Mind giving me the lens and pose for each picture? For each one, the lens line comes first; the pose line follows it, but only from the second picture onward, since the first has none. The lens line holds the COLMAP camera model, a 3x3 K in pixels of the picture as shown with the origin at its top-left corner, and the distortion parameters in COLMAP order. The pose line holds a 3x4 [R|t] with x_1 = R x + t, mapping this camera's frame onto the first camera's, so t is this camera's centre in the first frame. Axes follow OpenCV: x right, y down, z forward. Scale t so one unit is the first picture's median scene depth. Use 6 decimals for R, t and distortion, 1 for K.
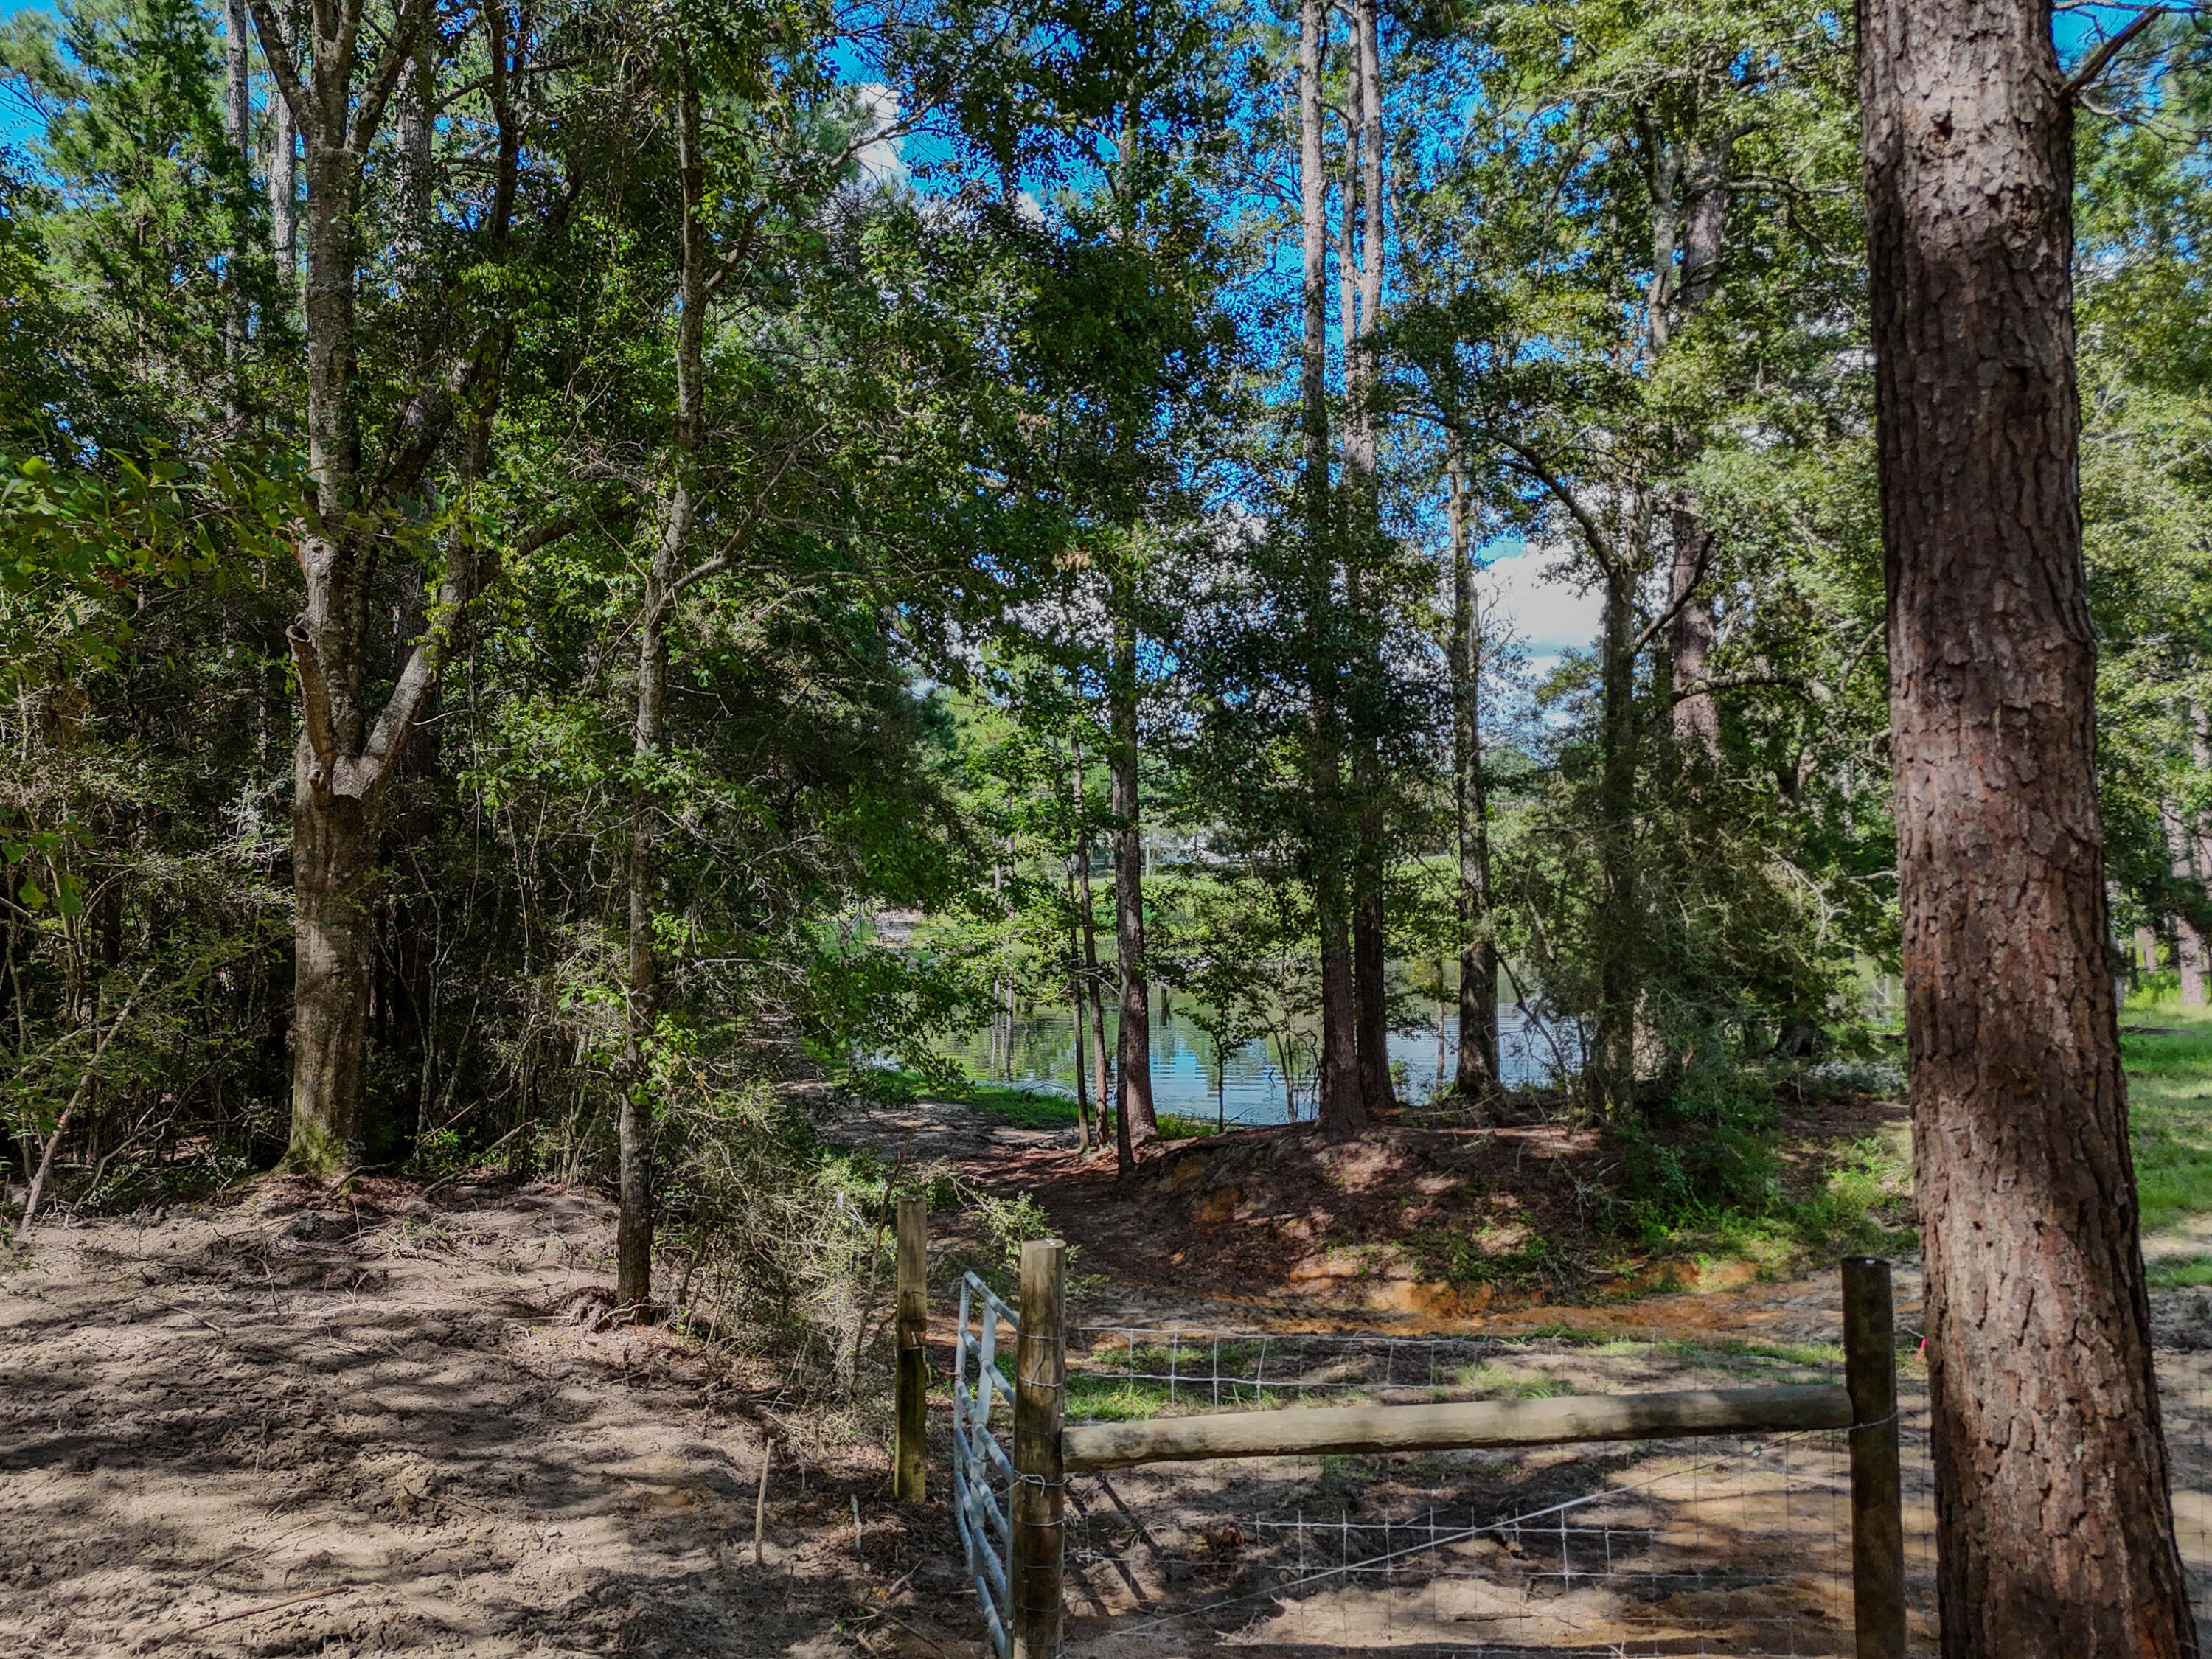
lens RADIAL K [[1595.9, 0, 1106.0], [0, 1595.9, 829.5], [0, 0, 1]] dist [0.043812, -0.001776]
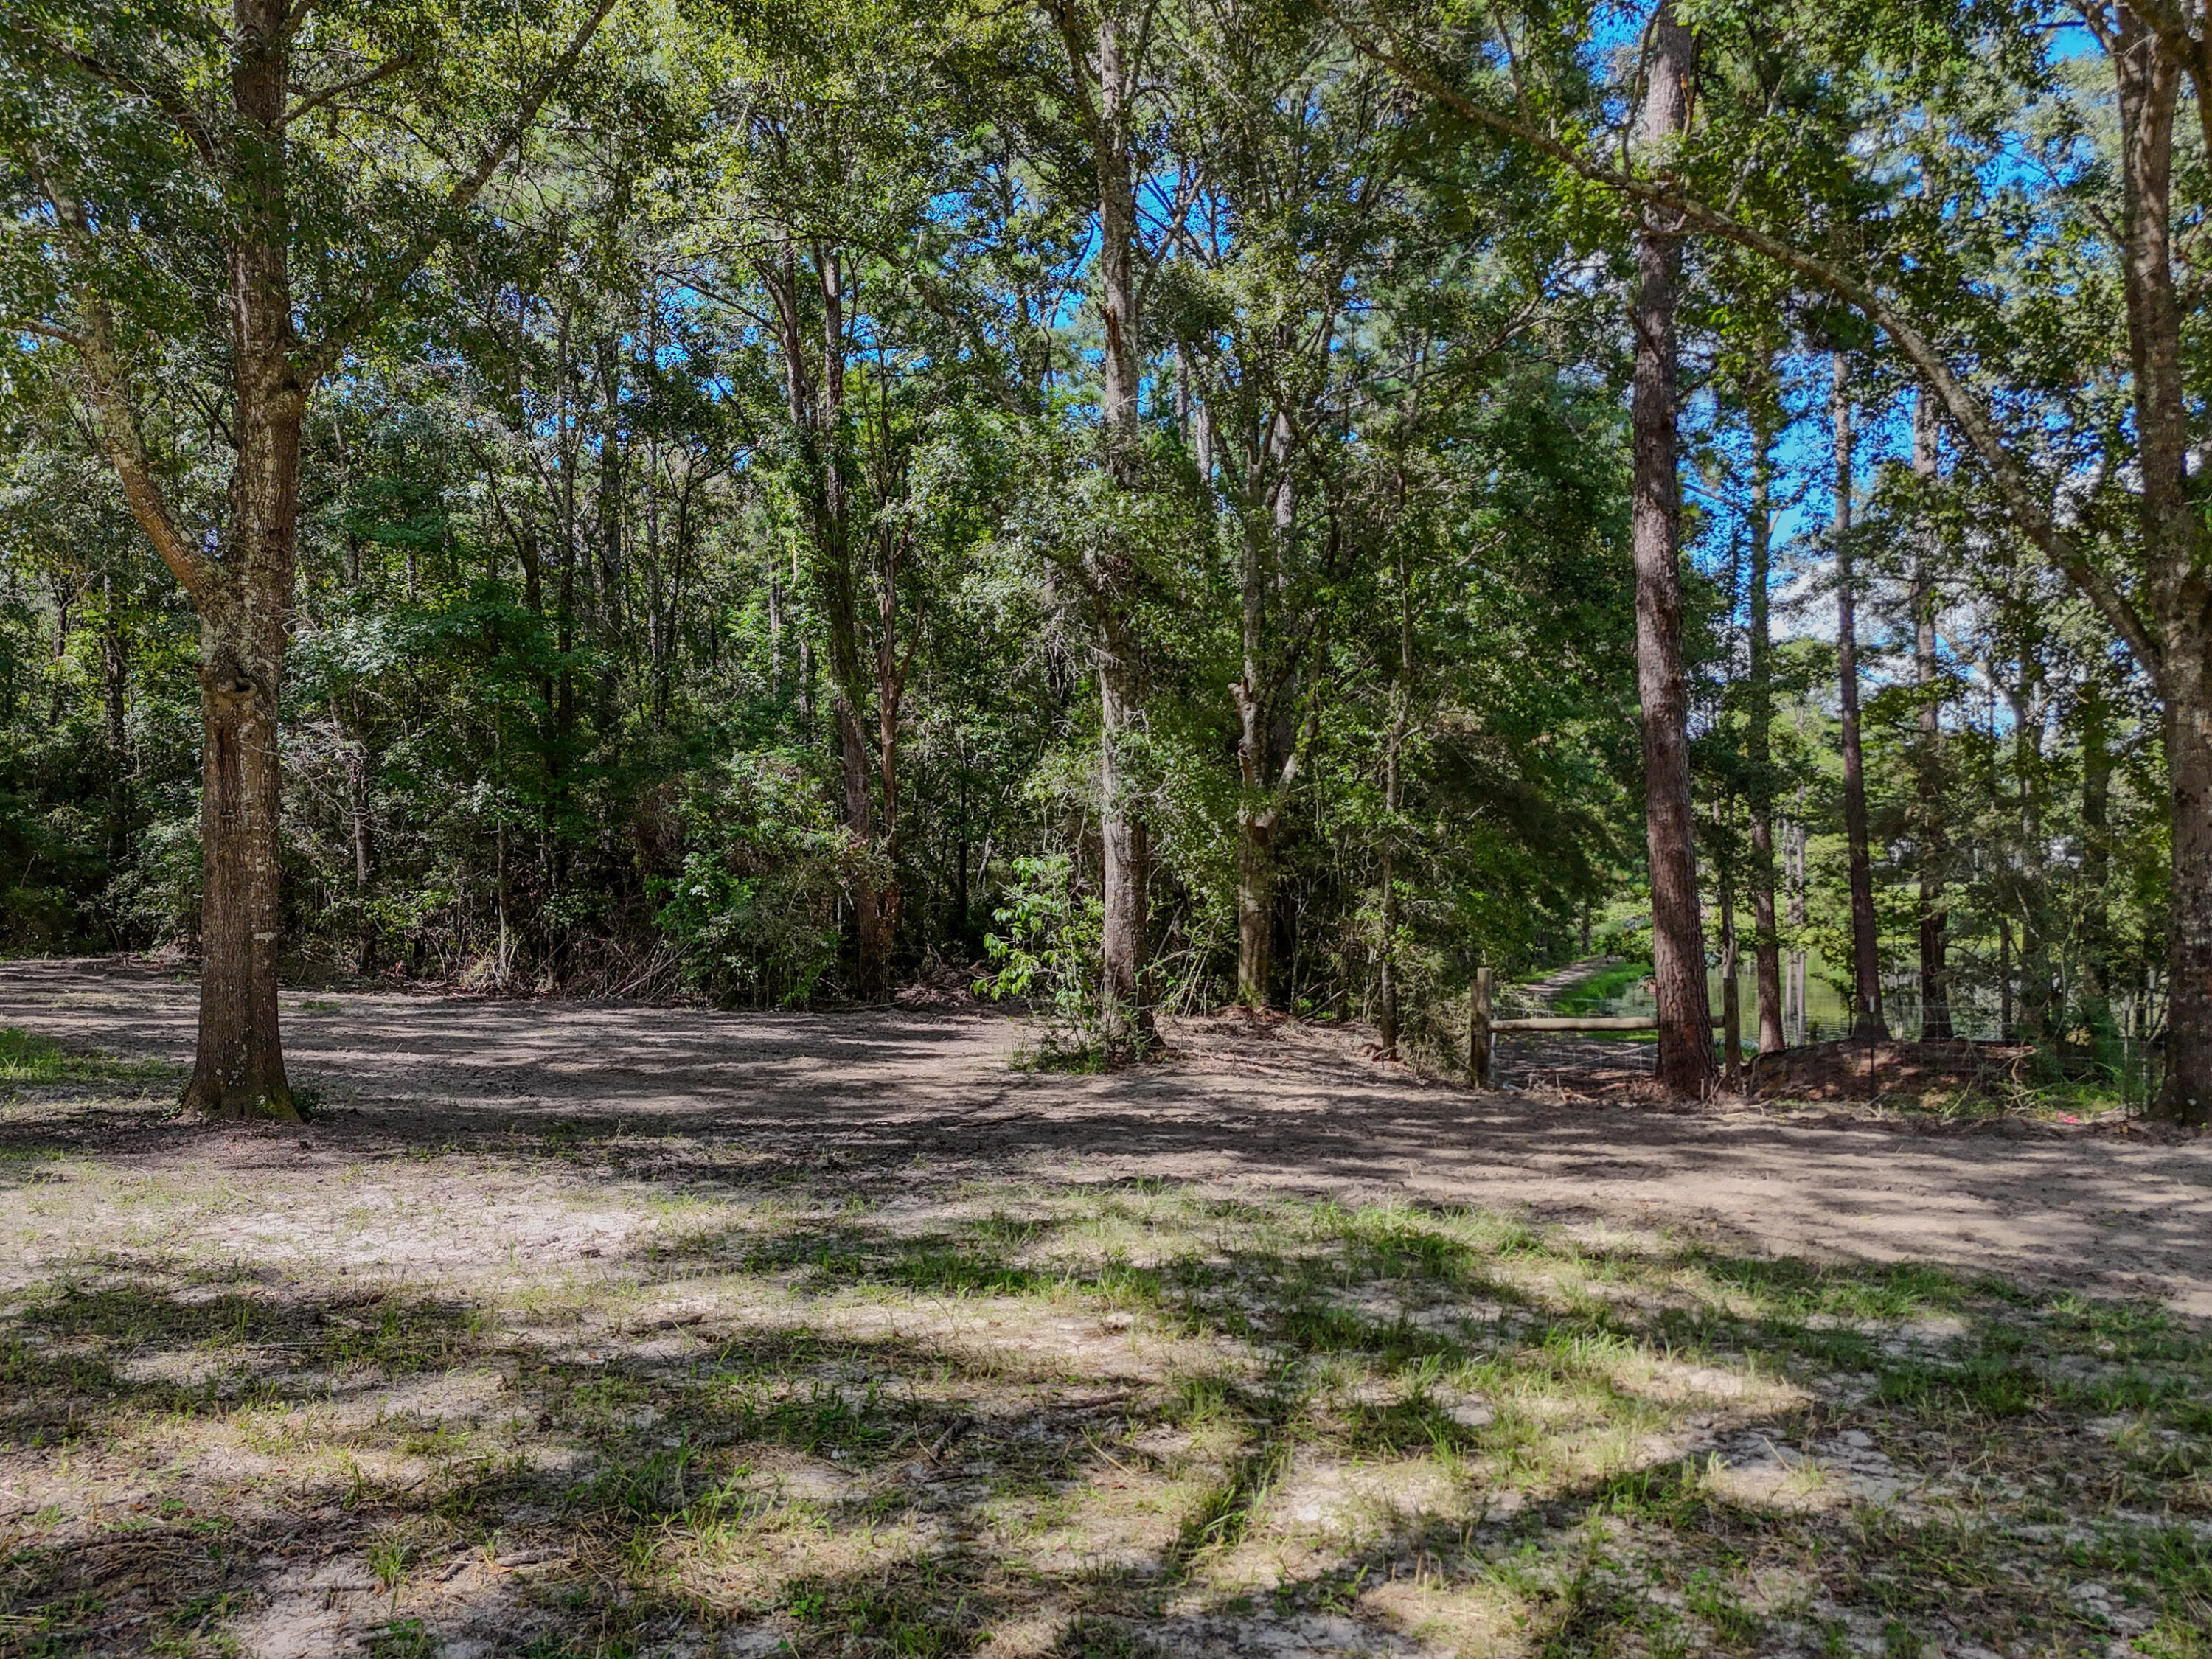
lens RADIAL K [[1595.9, 0, 1106.0], [0, 1595.9, 829.5], [0, 0, 1]] dist [0.043812, -0.001776]
pose [[0.878112, -0.007719, -0.478393, 0.358698], [0.007460, 0.999969, -0.002442, -0.014266], [0.478397, -0.001424, 0.878142, -0.961090]]
